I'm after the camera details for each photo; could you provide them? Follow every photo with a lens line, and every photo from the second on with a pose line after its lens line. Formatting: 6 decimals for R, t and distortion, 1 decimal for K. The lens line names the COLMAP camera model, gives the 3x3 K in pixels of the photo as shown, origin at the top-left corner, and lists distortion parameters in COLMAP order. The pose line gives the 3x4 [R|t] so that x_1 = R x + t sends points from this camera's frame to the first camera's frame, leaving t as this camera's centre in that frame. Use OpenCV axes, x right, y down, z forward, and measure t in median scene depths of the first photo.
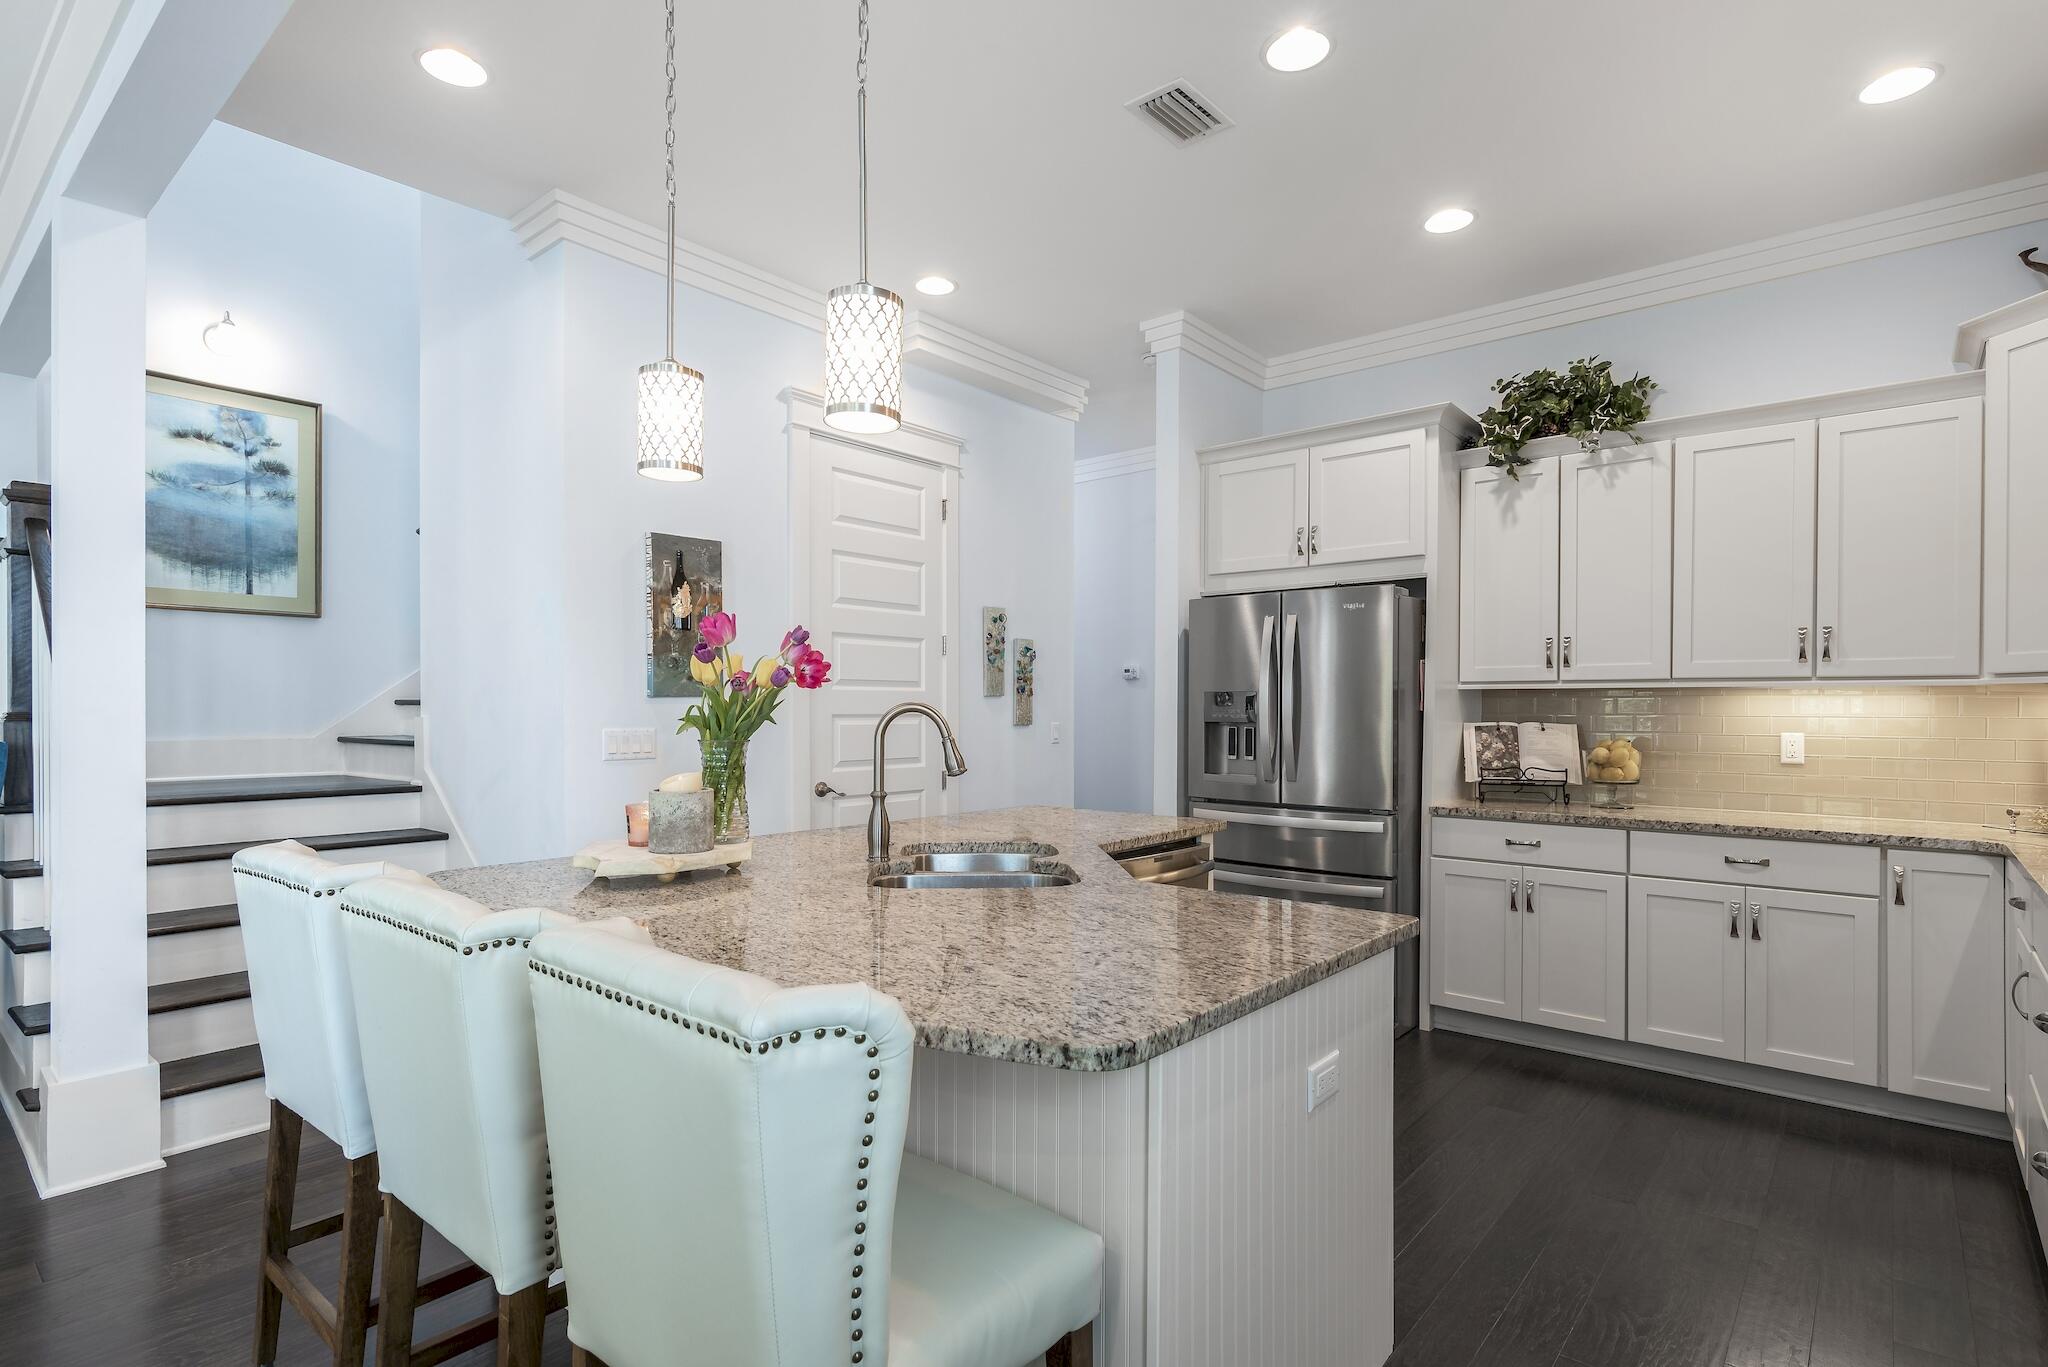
lens RADIAL K [[1026.0, 0, 1034.4], [0, 1026.0, 712.7], [0, 0, 1]] dist [0.002129, 0.003327]
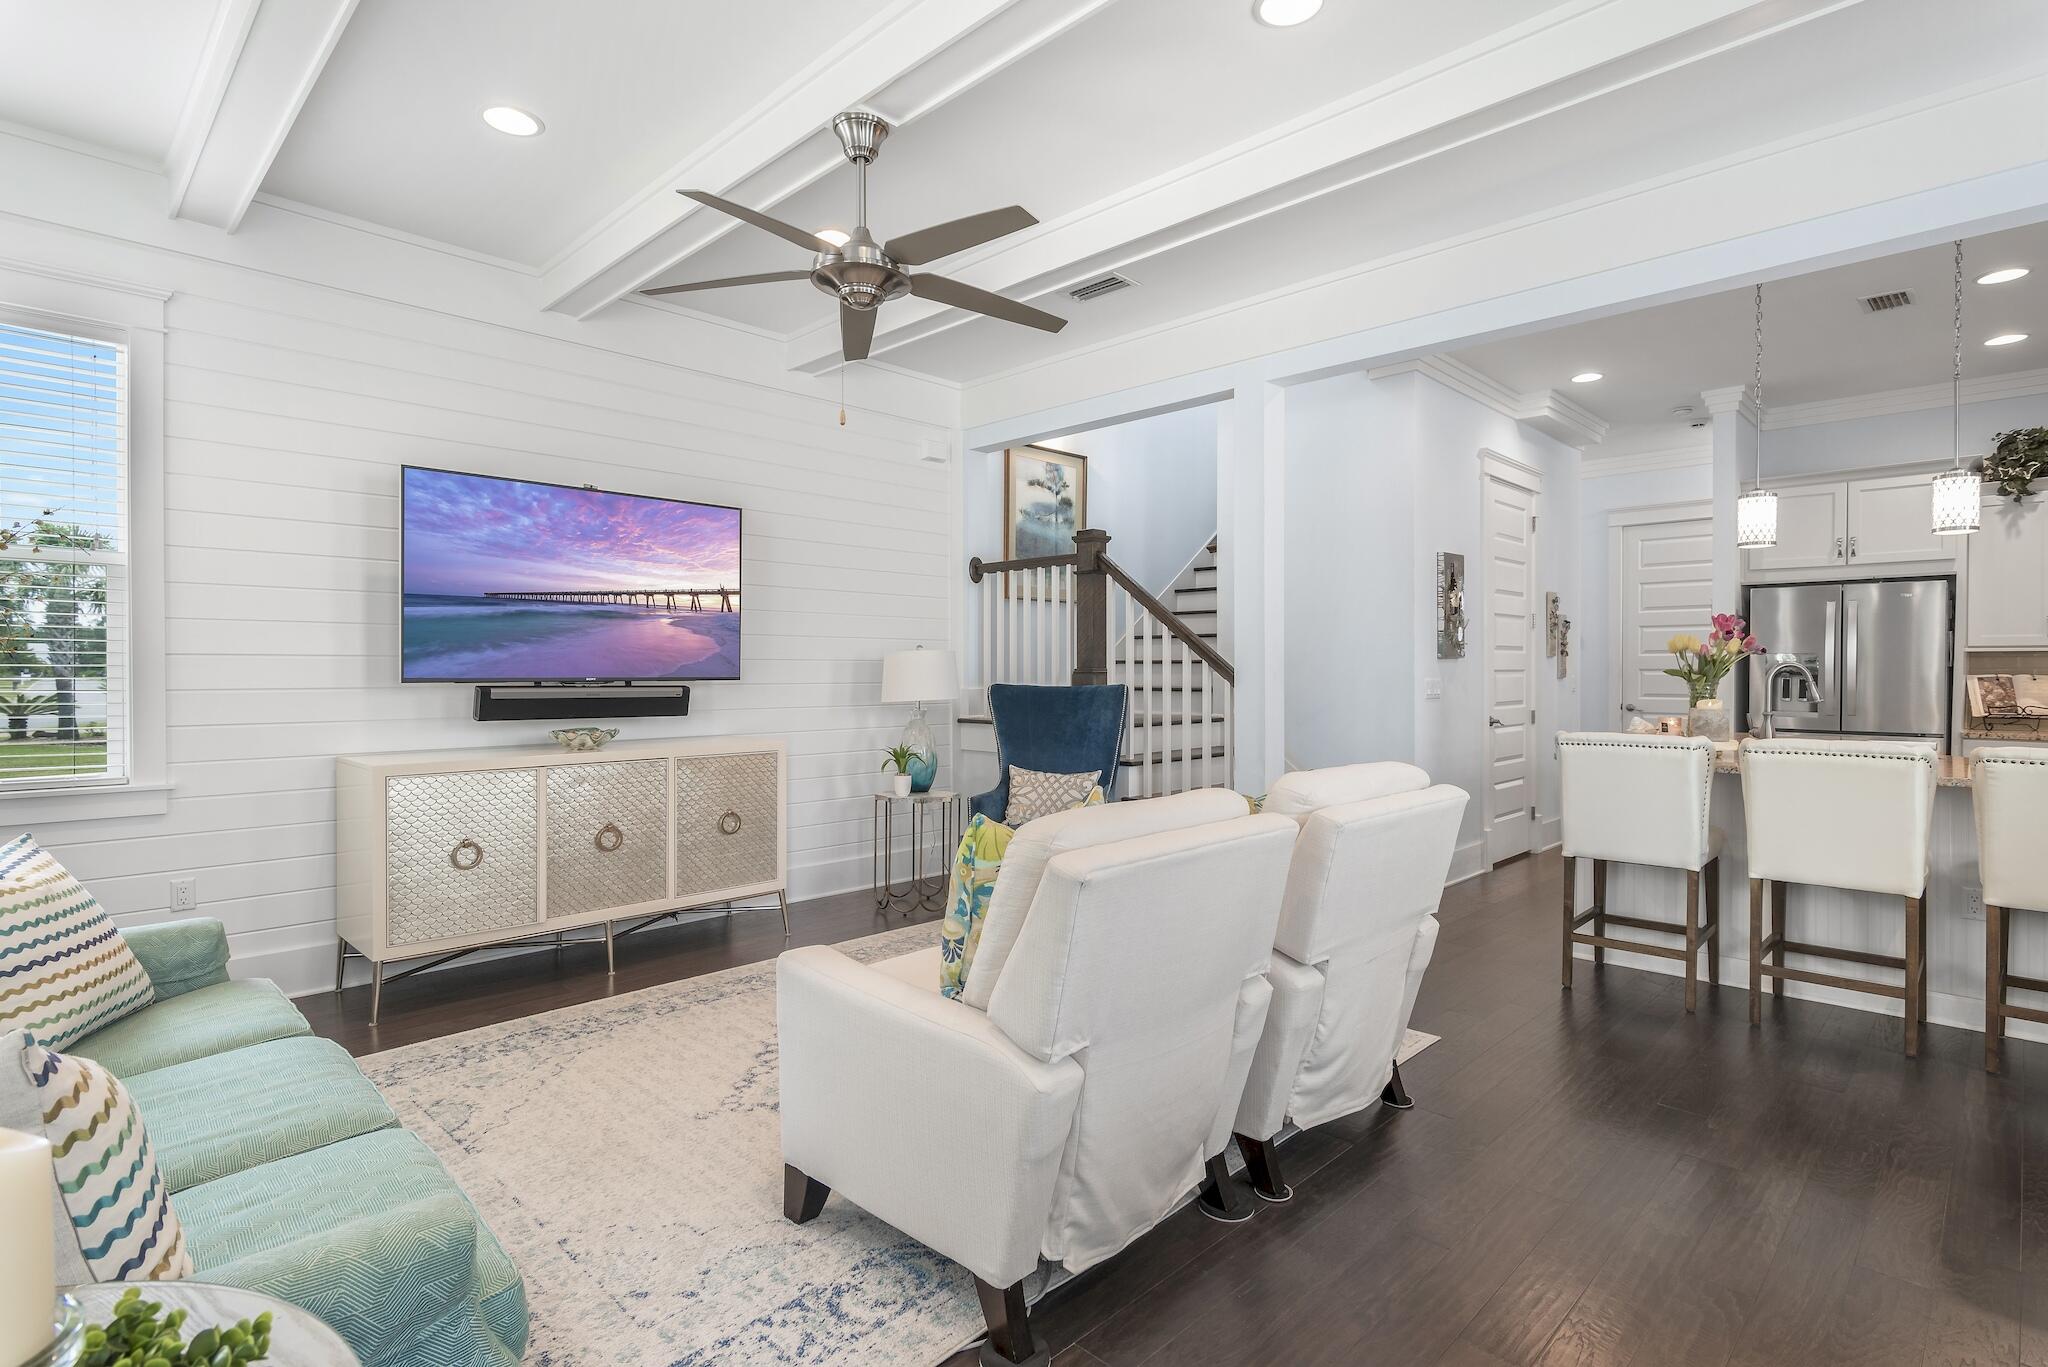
lens RADIAL K [[1026.0, 0, 1041.6], [0, 1026.0, 676.1], [0, 0, 1]] dist [0.002129, 0.003327]
pose [[0.997242, -0.001322, -0.074210, -0.788221], [0.001568, 0.999993, 0.003256, 0.004490], [0.074205, -0.003364, 0.997237, -0.537234]]
